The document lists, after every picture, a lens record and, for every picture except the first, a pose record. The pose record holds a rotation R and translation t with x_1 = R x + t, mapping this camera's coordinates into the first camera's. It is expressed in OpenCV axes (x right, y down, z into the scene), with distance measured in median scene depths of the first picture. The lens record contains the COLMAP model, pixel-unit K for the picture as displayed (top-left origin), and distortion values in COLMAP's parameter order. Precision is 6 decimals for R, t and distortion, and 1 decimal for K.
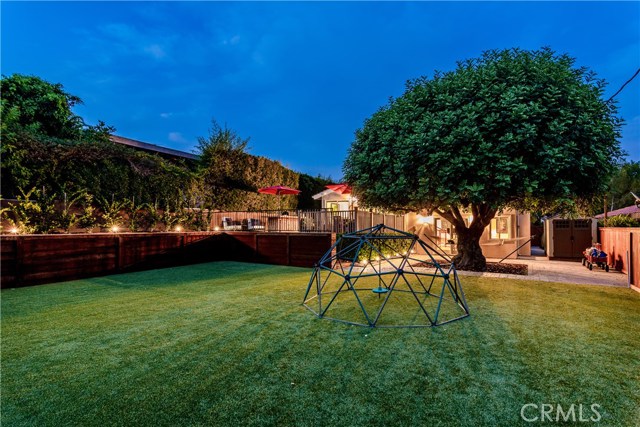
lens RADIAL K [[311.7, 0, 320.0], [0, 311.7, 213.5], [0, 0, 1]] dist [0.004228, 0.000280]
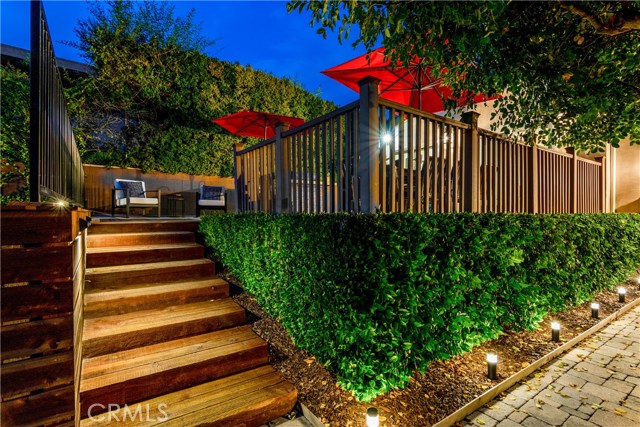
lens RADIAL K [[311.7, 0, 320.0], [0, 311.7, 213.5], [0, 0, 1]] dist [0.004228, 0.000280]
pose [[0.924028, -0.000616, -0.382324, 0.120922], [0.015858, 0.999200, 0.036715, 0.043328], [0.381996, -0.039988, 0.923299, 0.595266]]
